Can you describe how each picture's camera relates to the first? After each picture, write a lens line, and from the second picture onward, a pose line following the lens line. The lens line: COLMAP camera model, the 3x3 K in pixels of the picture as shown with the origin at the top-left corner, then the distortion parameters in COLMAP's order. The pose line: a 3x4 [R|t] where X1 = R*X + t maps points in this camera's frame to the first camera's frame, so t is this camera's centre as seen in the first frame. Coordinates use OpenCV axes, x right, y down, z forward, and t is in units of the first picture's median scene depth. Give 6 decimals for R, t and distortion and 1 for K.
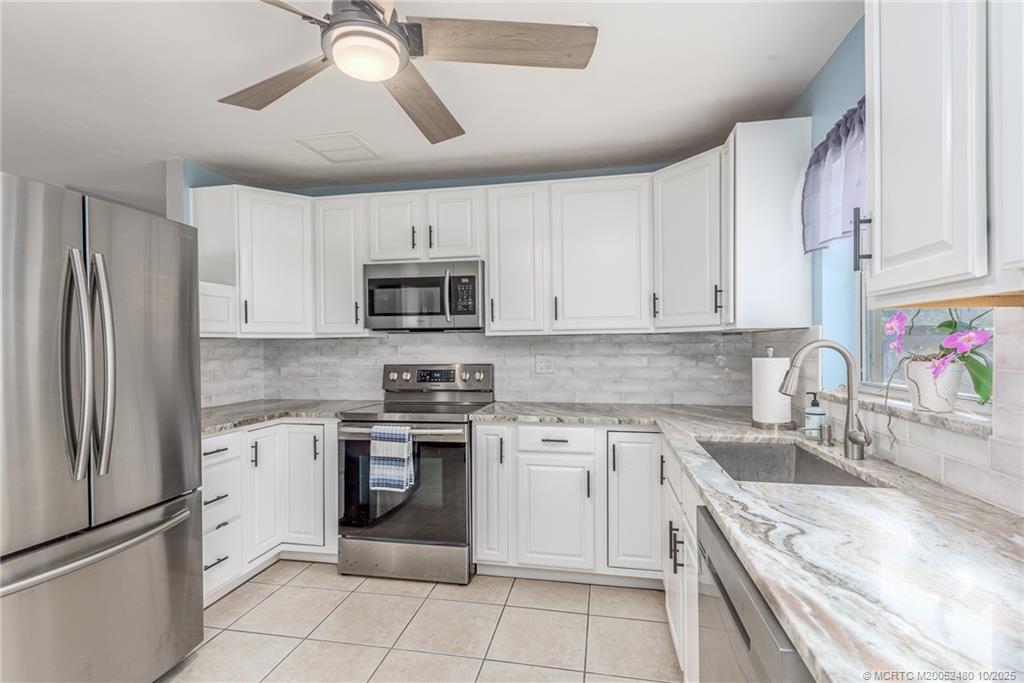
lens RADIAL K [[476.2, 0, 512.0], [0, 476.2, 341.5], [0, 0, 1]] dist [0.011359, -0.000022]
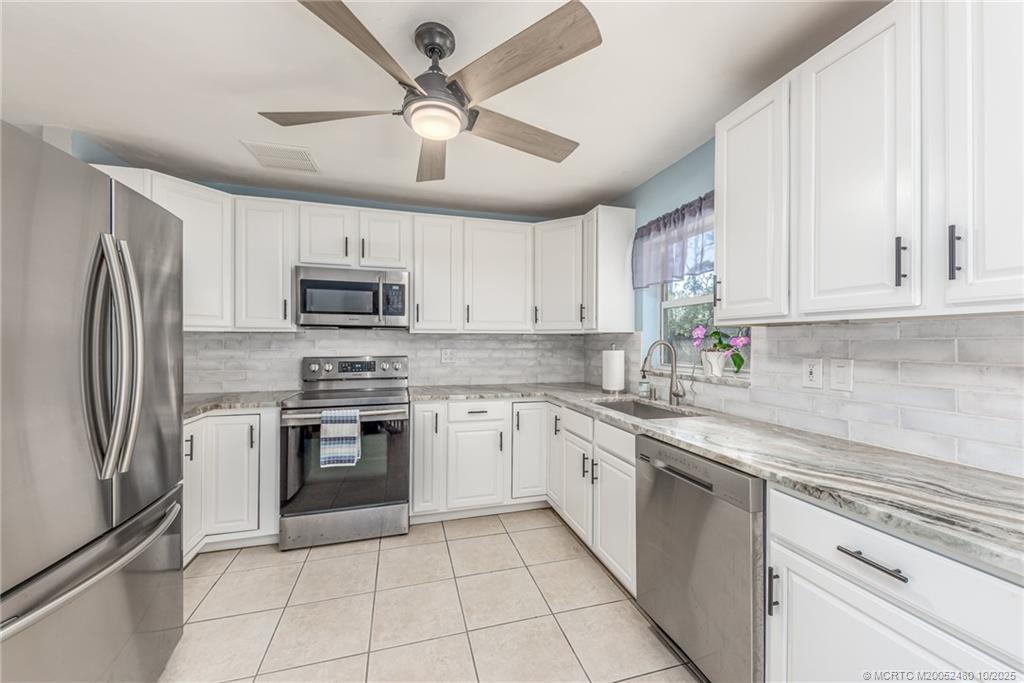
lens RADIAL K [[391.0, 0, 512.1], [0, 391.0, 334.9], [0, 0, 1]] dist [0.007669, -0.000086]
pose [[0.890029, 0.018546, 0.455527, -0.314325], [-0.014167, 0.999815, -0.013026, 0.002254], [-0.455684, 0.005140, 0.890127, -0.031098]]
